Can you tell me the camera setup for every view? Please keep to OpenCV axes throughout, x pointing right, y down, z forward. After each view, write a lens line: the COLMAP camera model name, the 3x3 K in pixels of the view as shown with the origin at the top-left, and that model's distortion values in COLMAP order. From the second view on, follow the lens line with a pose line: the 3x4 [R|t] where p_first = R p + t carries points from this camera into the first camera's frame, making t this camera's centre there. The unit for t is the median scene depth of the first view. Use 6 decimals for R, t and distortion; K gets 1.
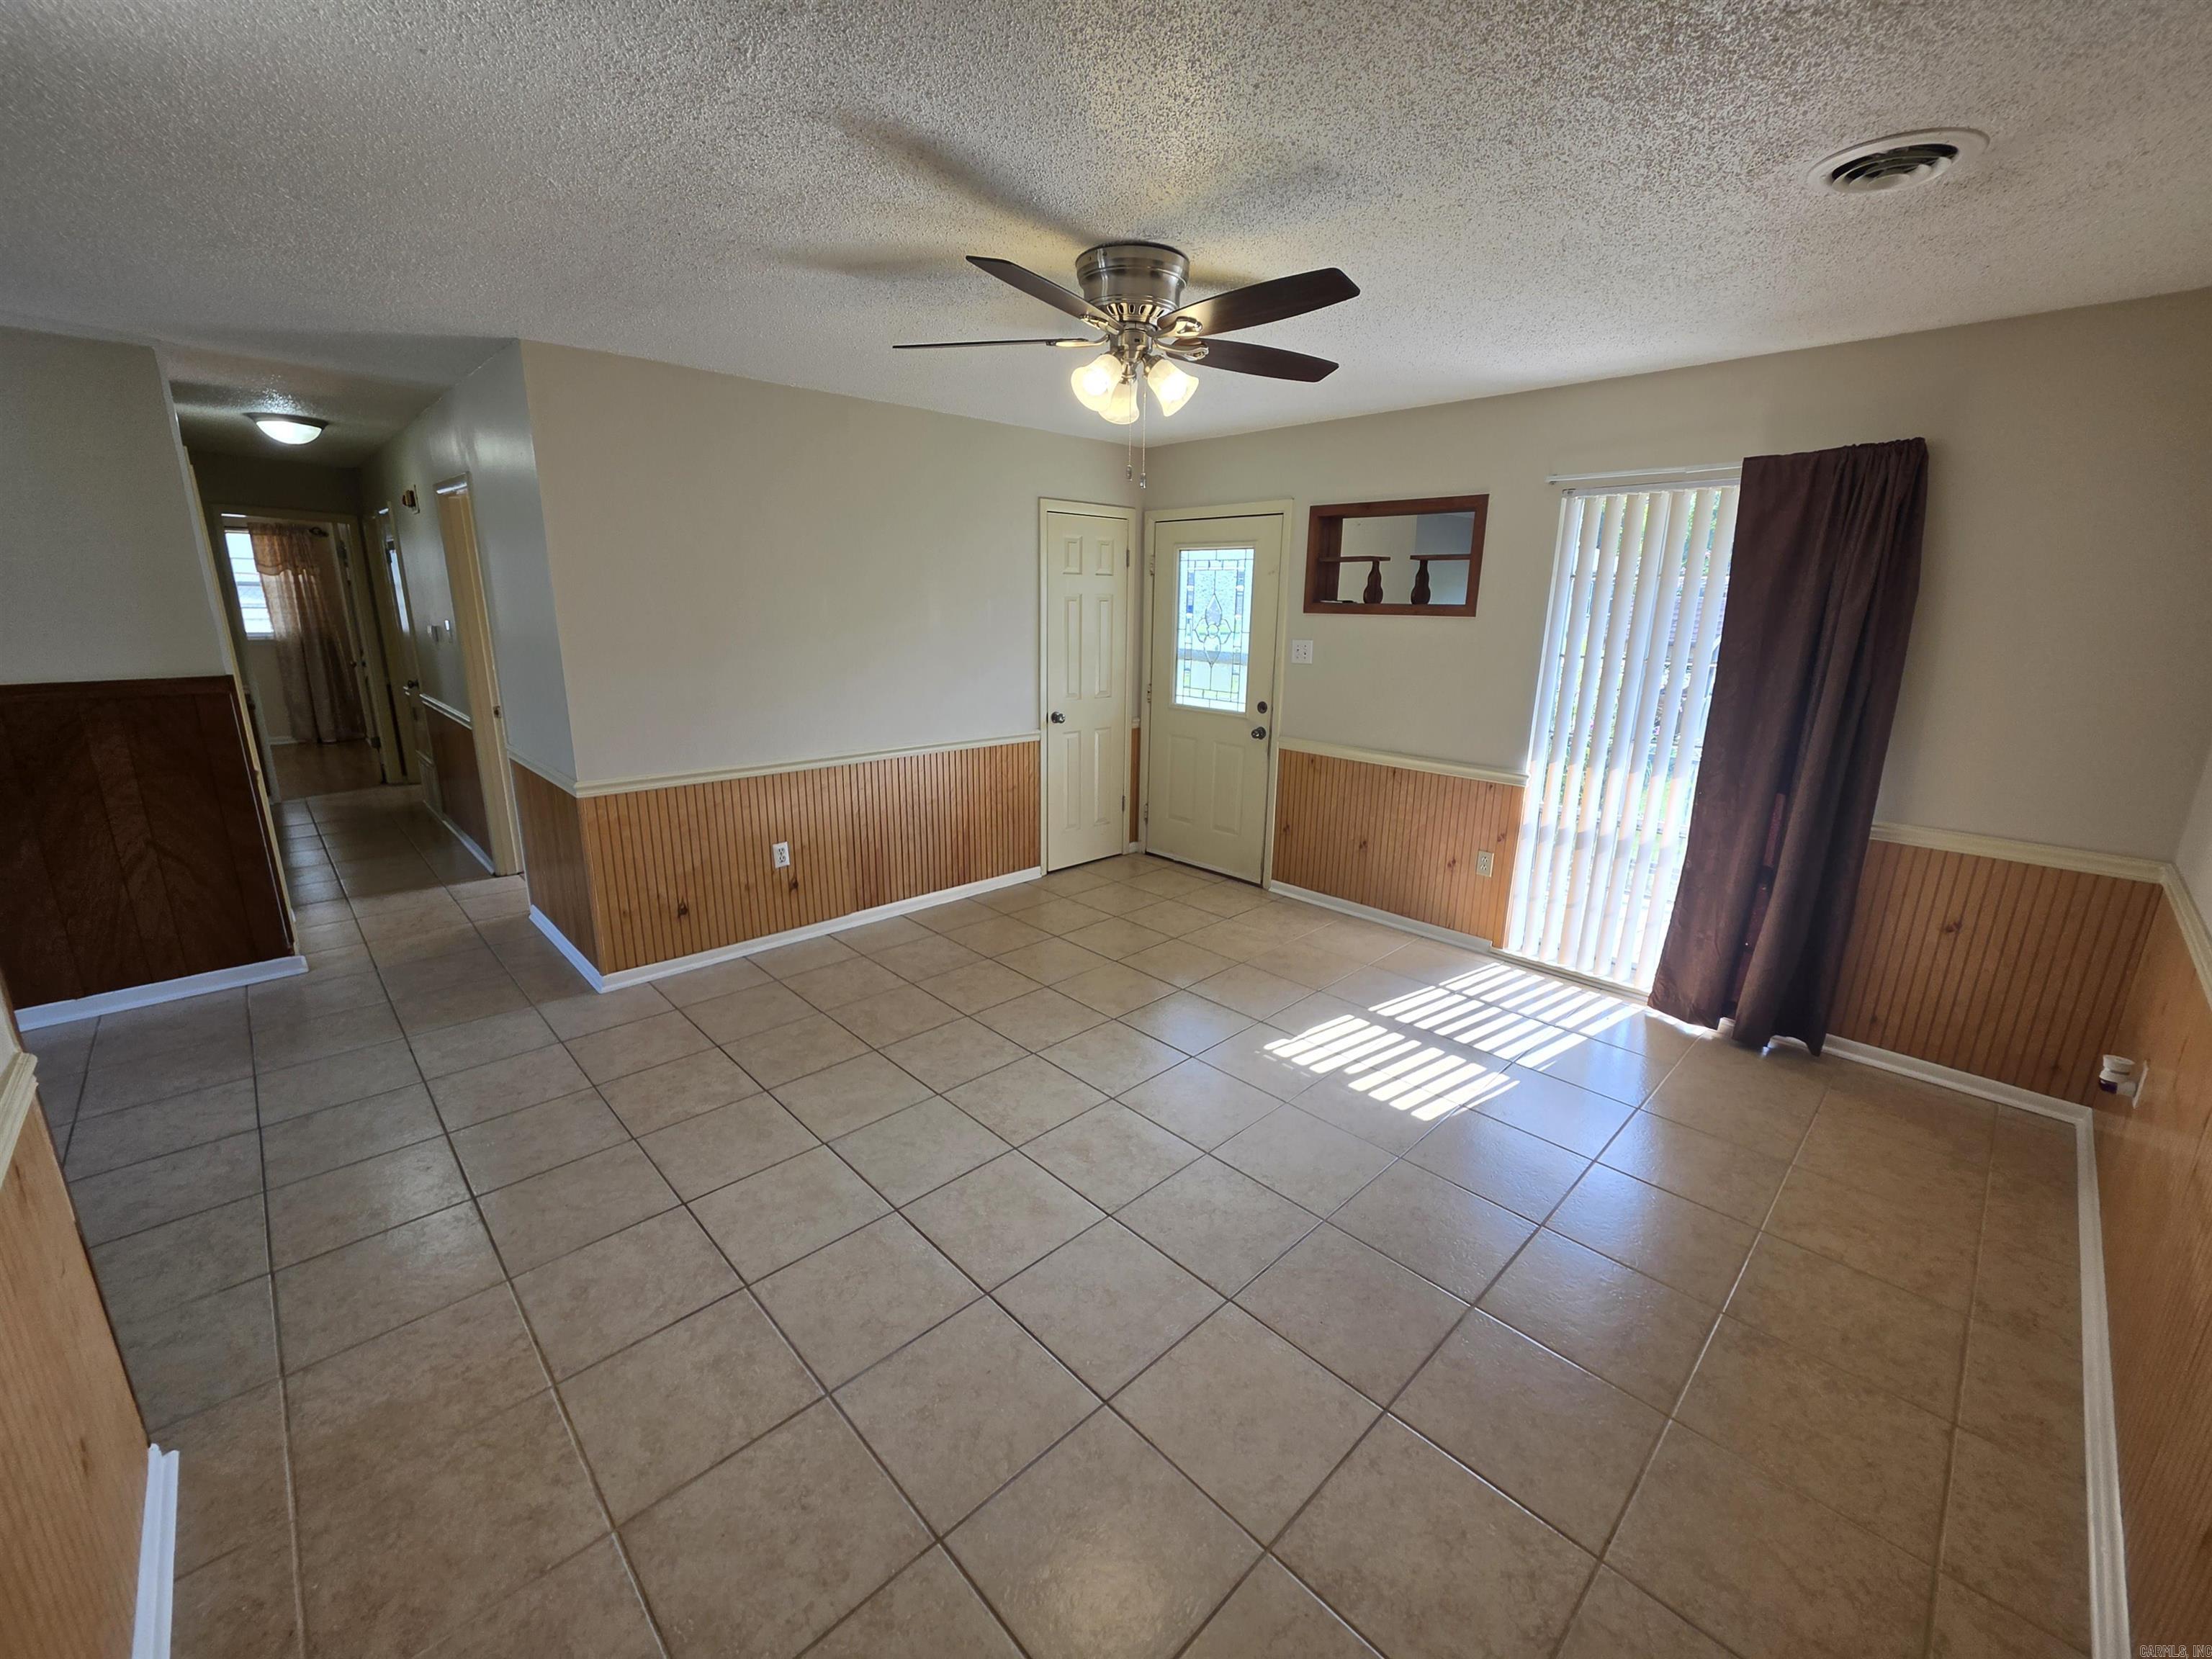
lens RADIAL K [[891.9, 0, 1106.3], [0, 891.9, 818.8], [0, 0, 1]] dist [0.000410, 0.000015]
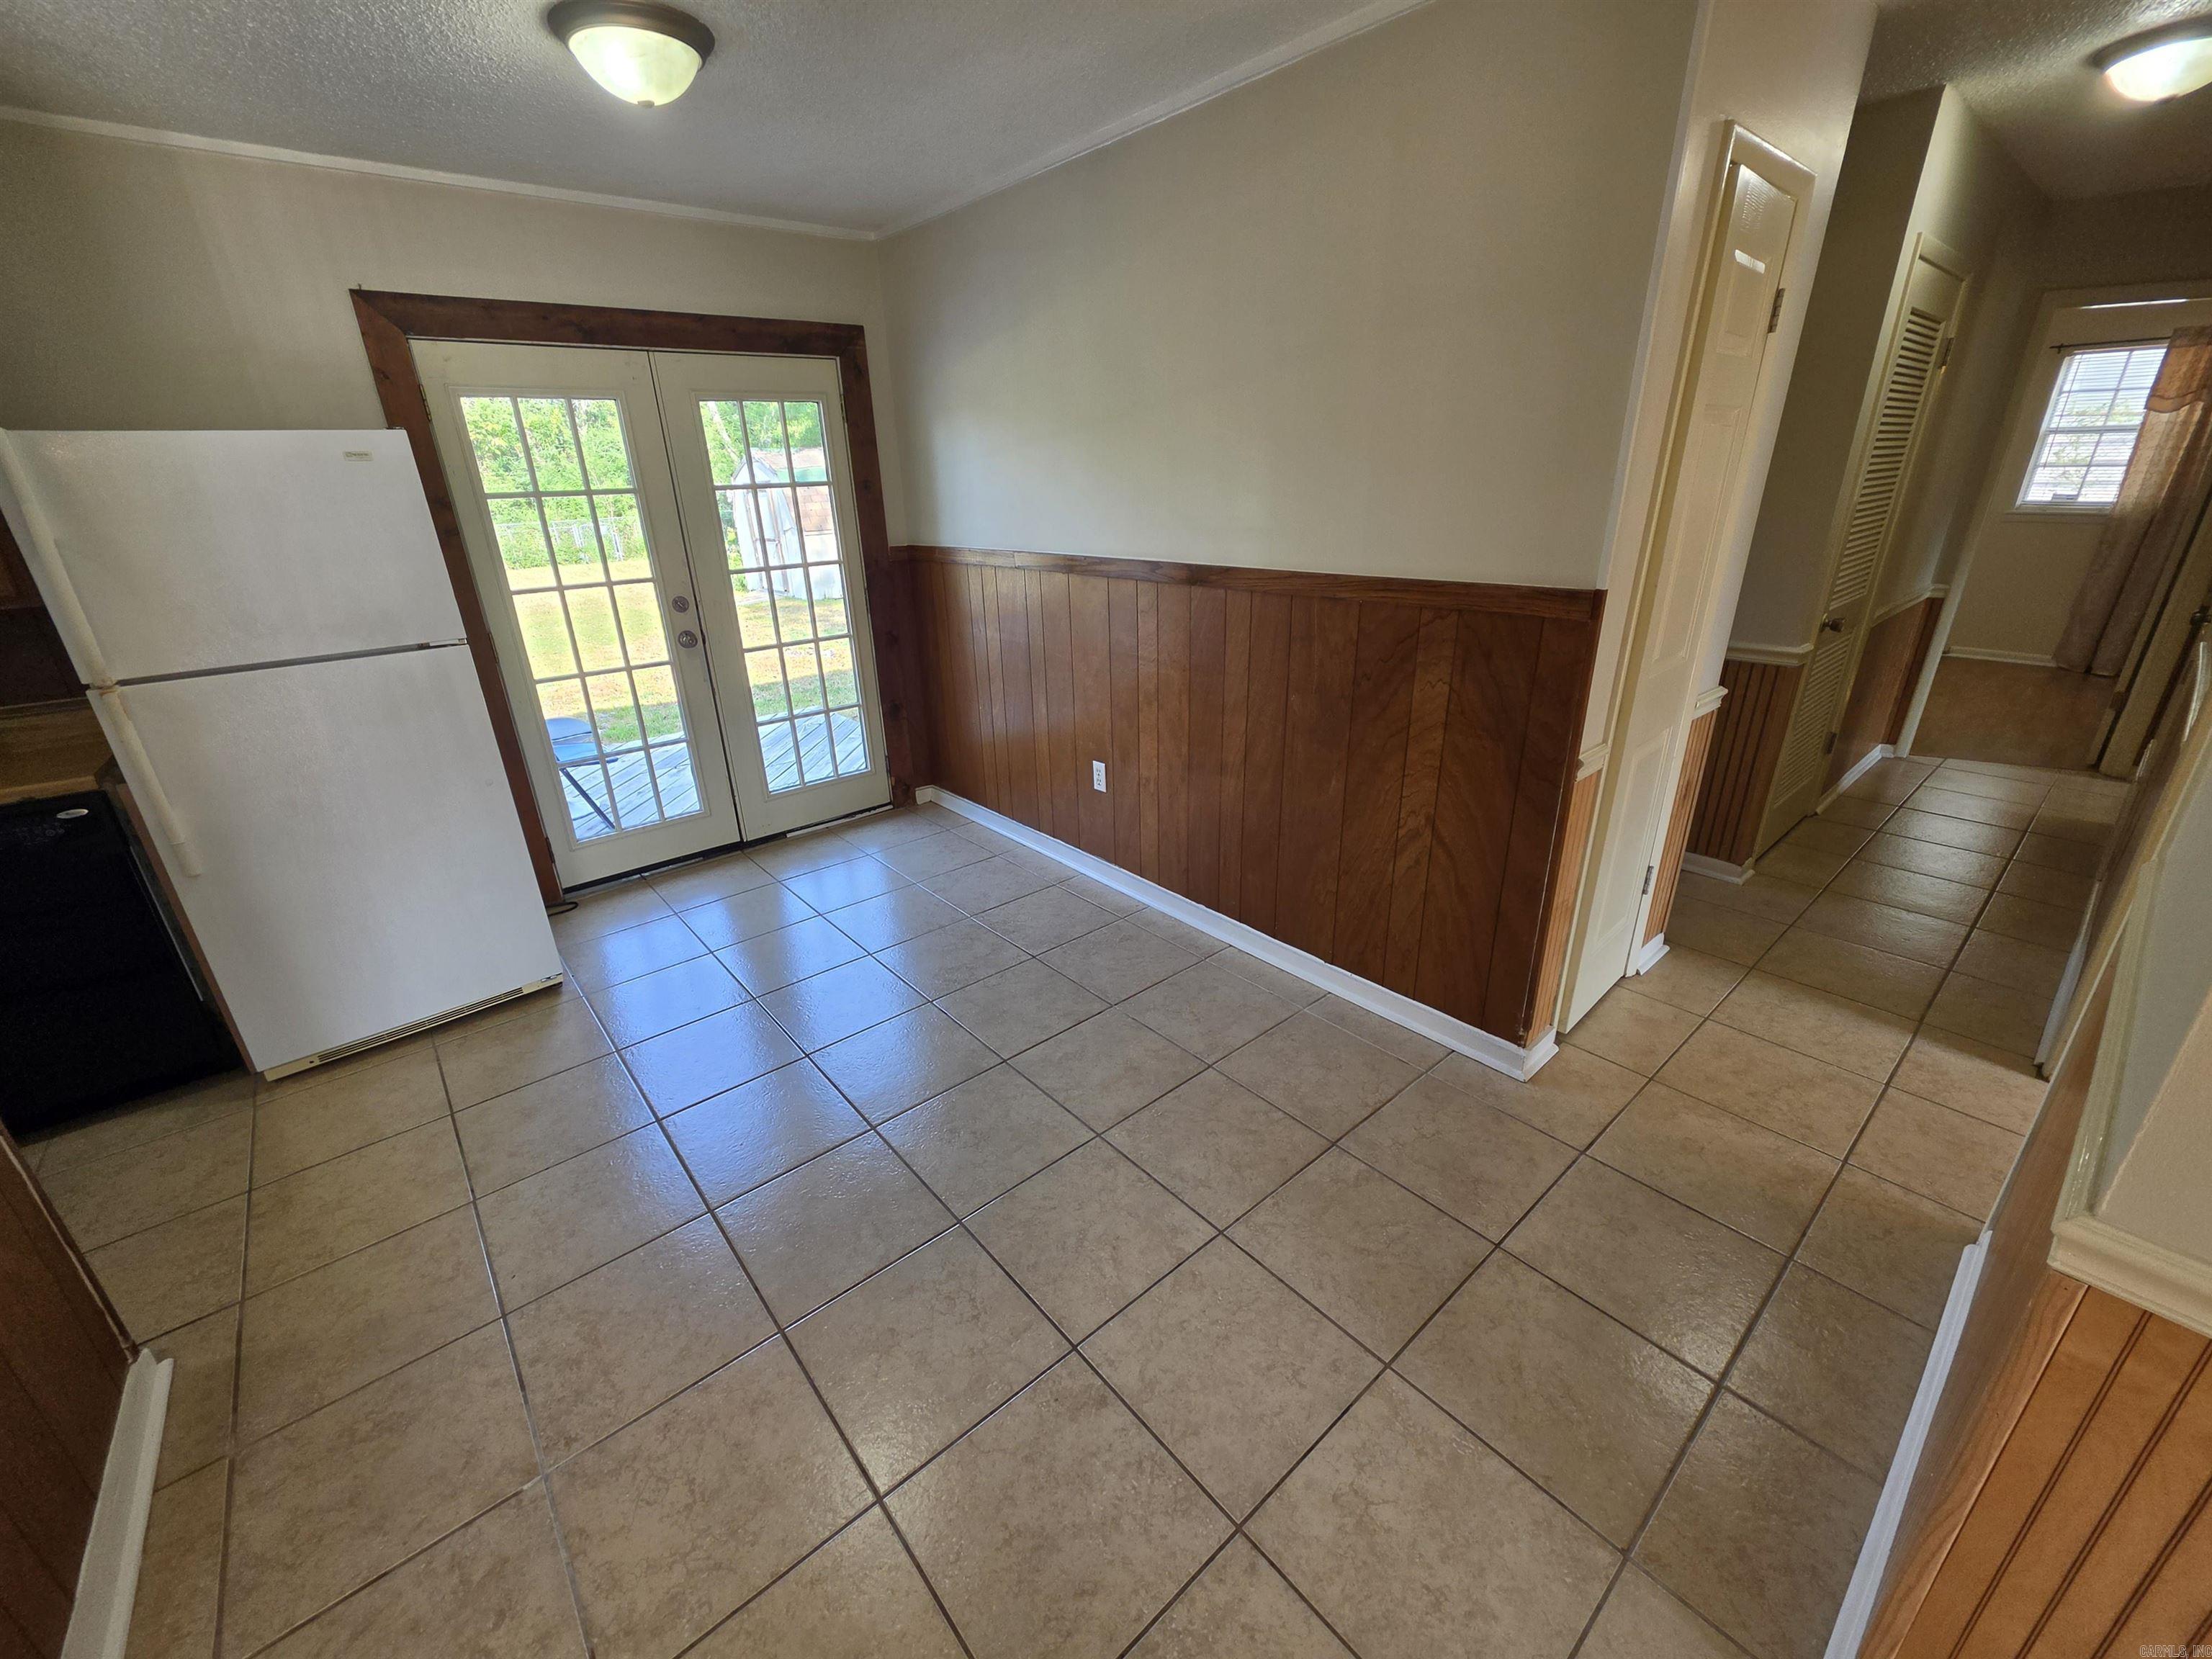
lens RADIAL K [[891.9, 0, 1087.3], [0, 891.9, 829.8], [0, 0, 1]] dist [0.000410, 0.000015]
pose [[-0.071276, 0.358019, -0.930990, -0.329169], [-0.214642, 0.905992, 0.364839, -0.133393], [0.974089, 0.225834, 0.012270, 0.600061]]
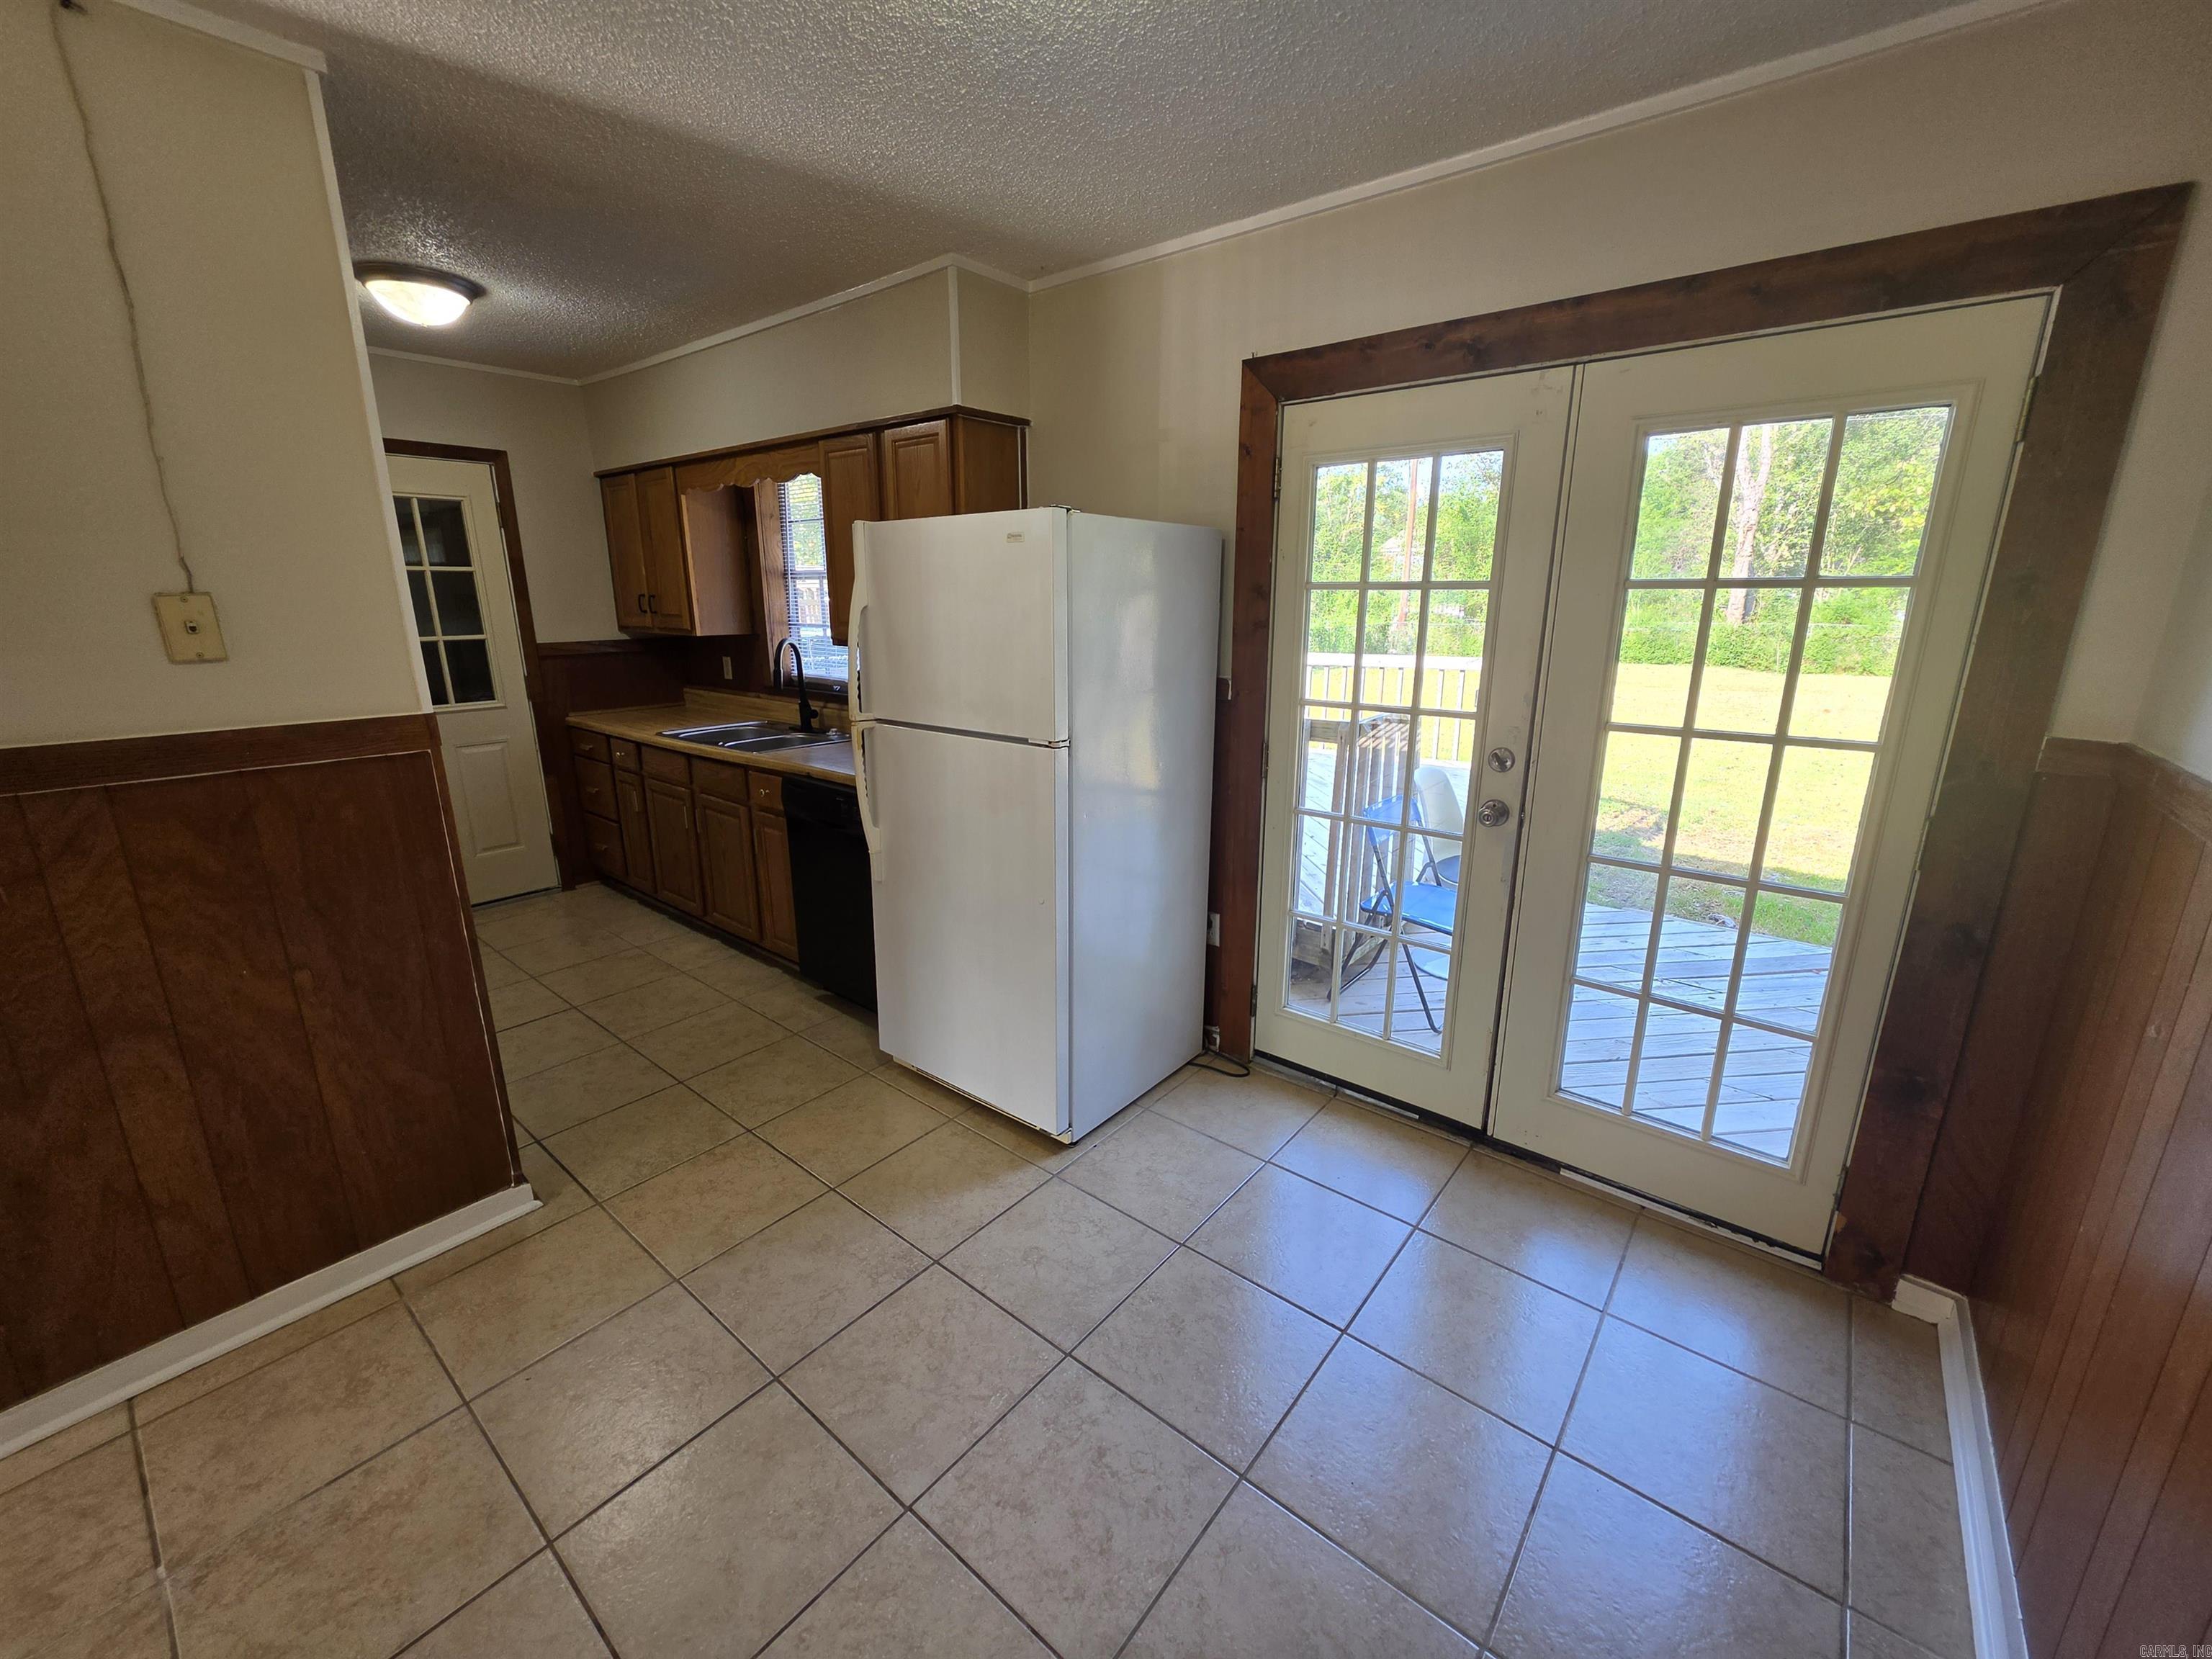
lens RADIAL K [[891.9, 0, 1098.8], [0, 891.9, 823.5], [0, 0, 1]] dist [0.000410, 0.000015]
pose [[-0.993435, 0.013209, -0.113634, -0.869095], [-0.043115, 0.876838, 0.478849, -0.147620], [0.105964, 0.480605, -0.870512, 0.645038]]
